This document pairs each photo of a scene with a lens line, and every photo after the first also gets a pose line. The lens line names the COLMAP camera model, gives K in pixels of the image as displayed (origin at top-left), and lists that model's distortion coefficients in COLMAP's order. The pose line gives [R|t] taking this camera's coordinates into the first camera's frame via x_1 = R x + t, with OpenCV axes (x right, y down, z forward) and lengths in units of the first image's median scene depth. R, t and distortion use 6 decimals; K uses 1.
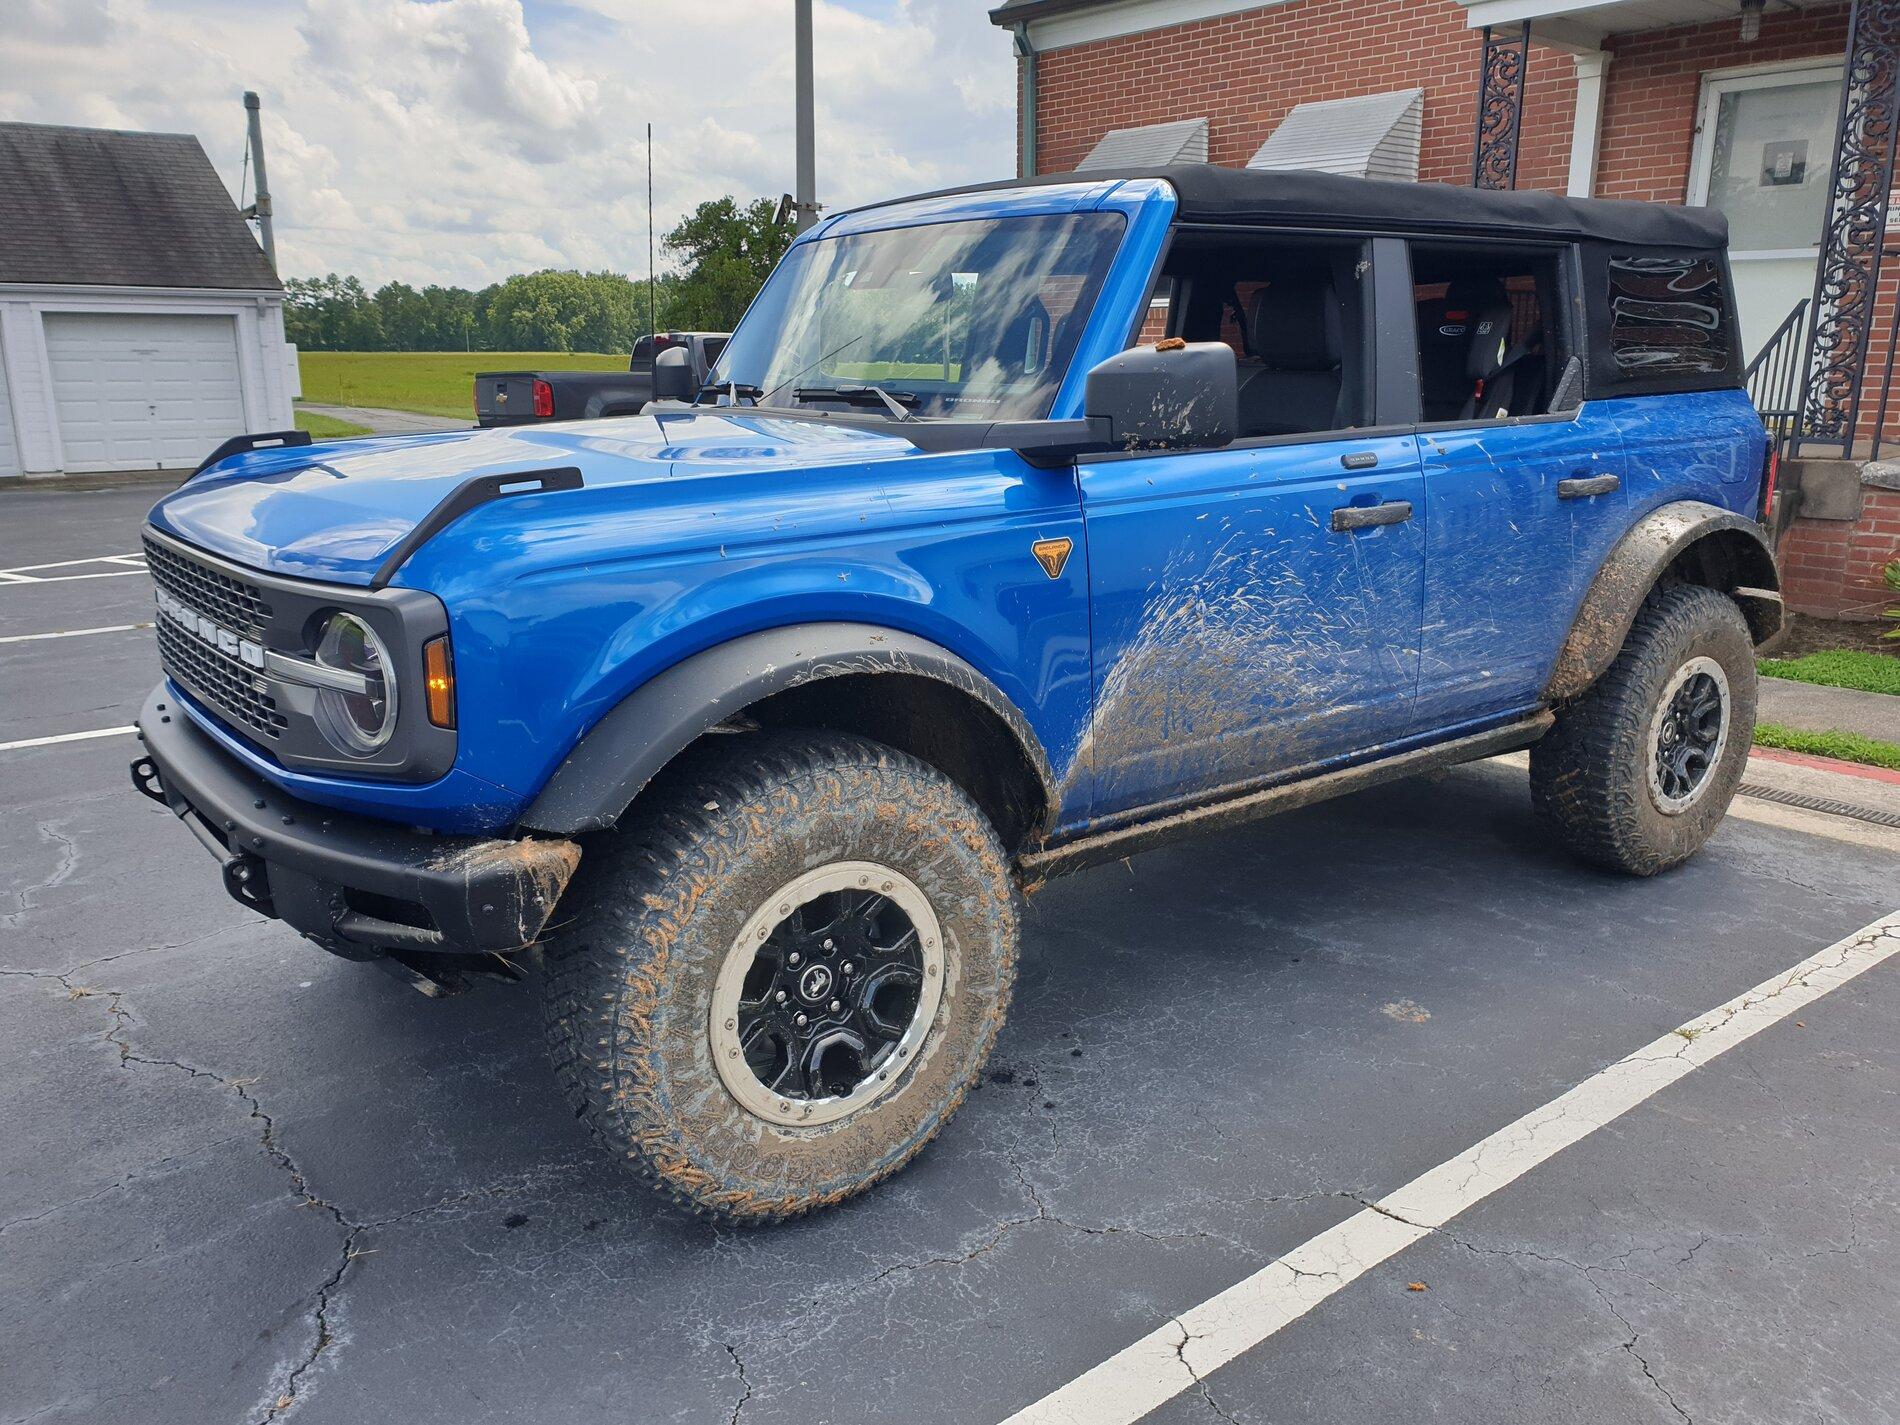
lens RADIAL K [[1545.4, 0, 991.4], [0, 1545.4, 764.7], [0, 0, 1]] dist [0.057613, 0.008236]
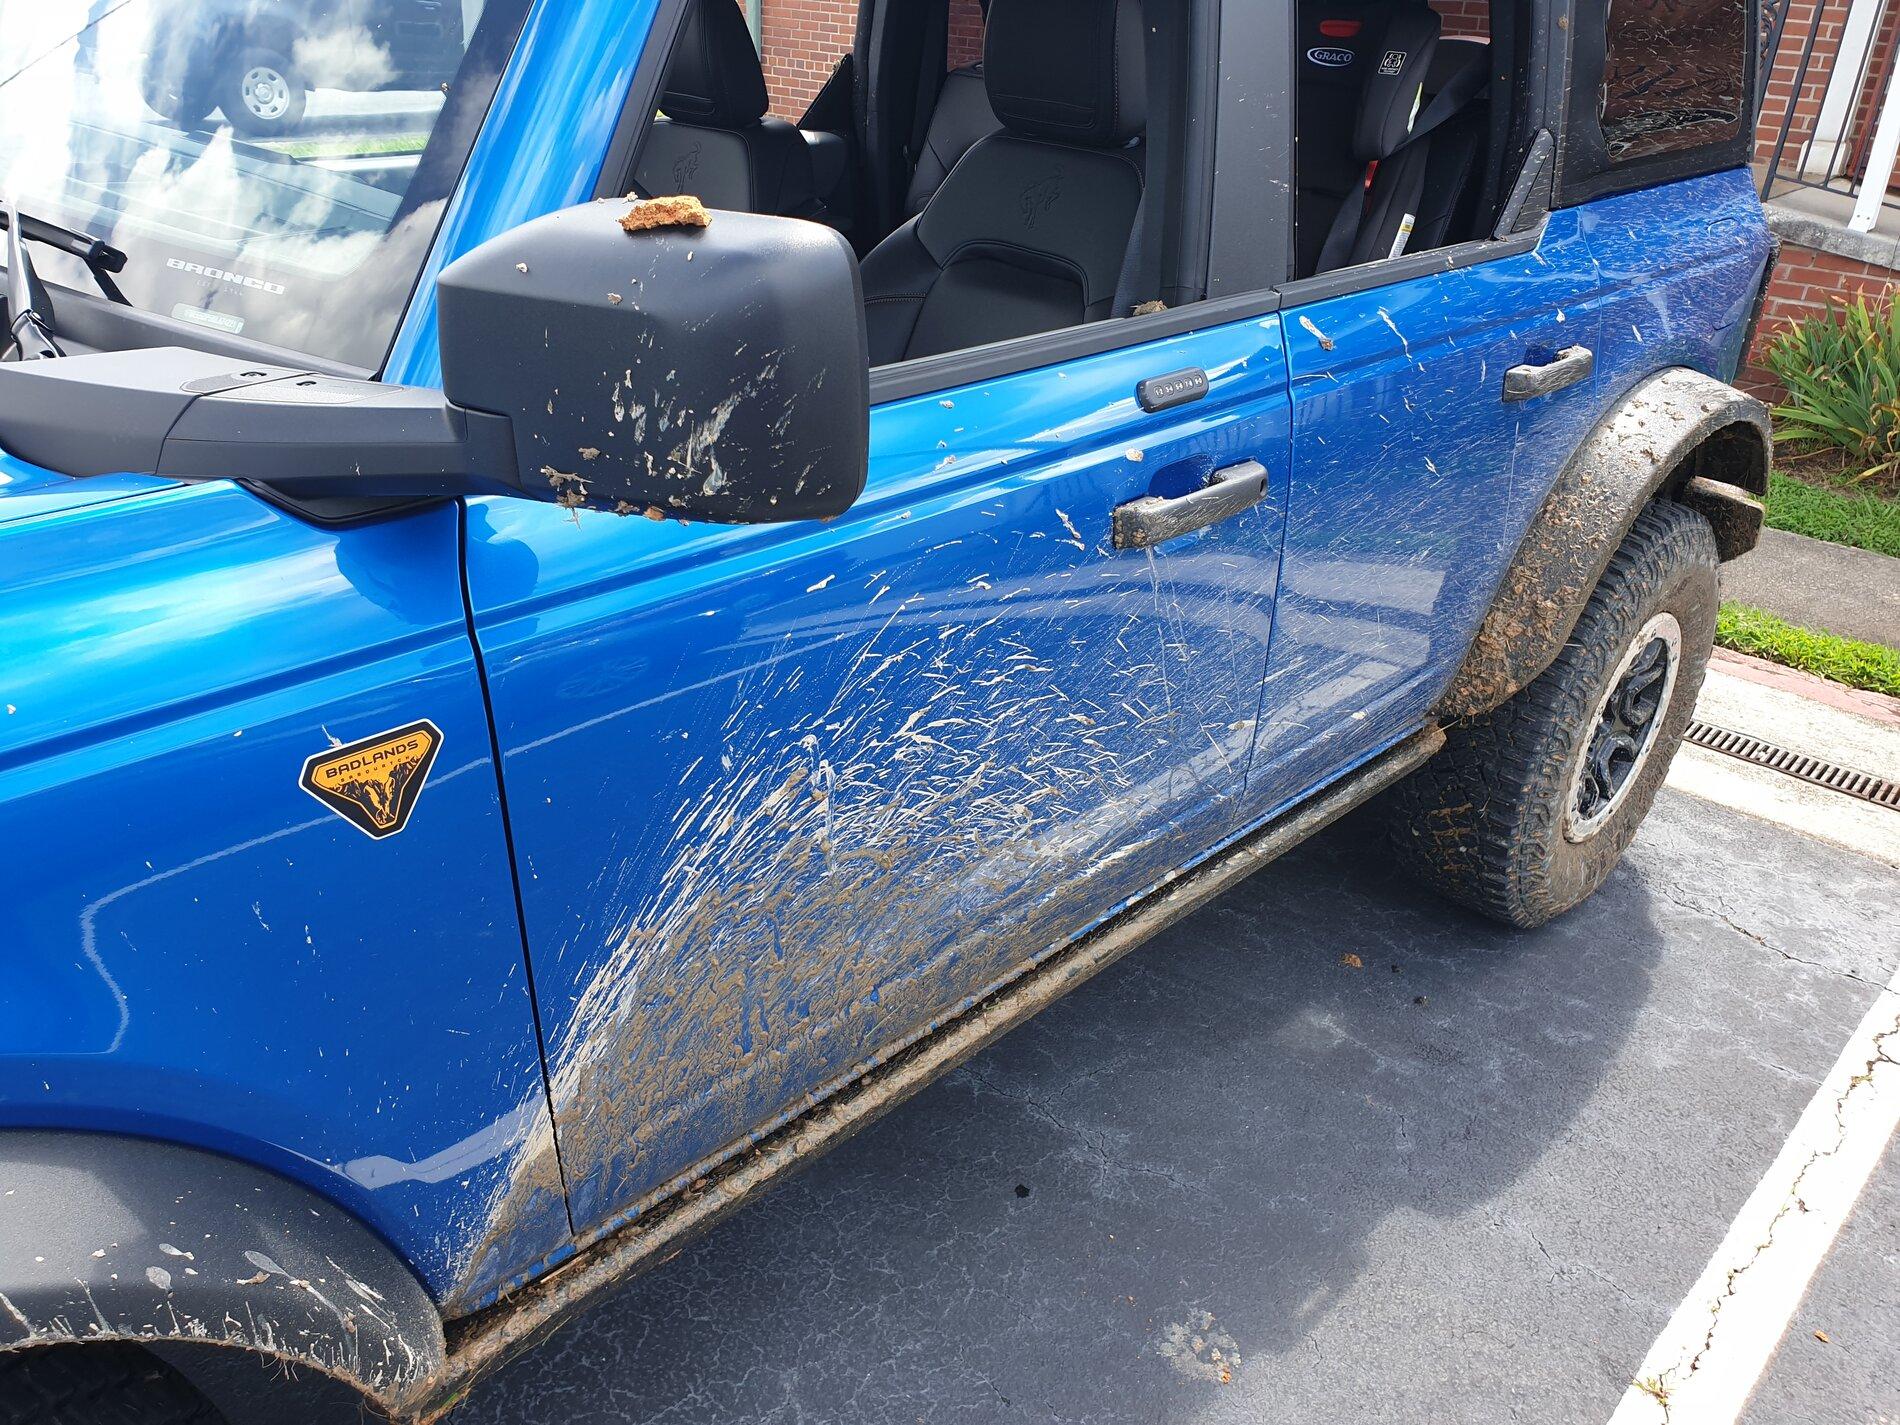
lens RADIAL K [[1533.9, 0, 947.3], [0, 1533.9, 738.4], [0, 0, 1]] dist [0.035023, 0.002976]
pose [[0.992238, -0.005510, 0.124231, 0.091065], [-0.020767, 0.977646, 0.209228, -0.160952], [-0.122607, -0.210184, 0.969943, 0.445422]]
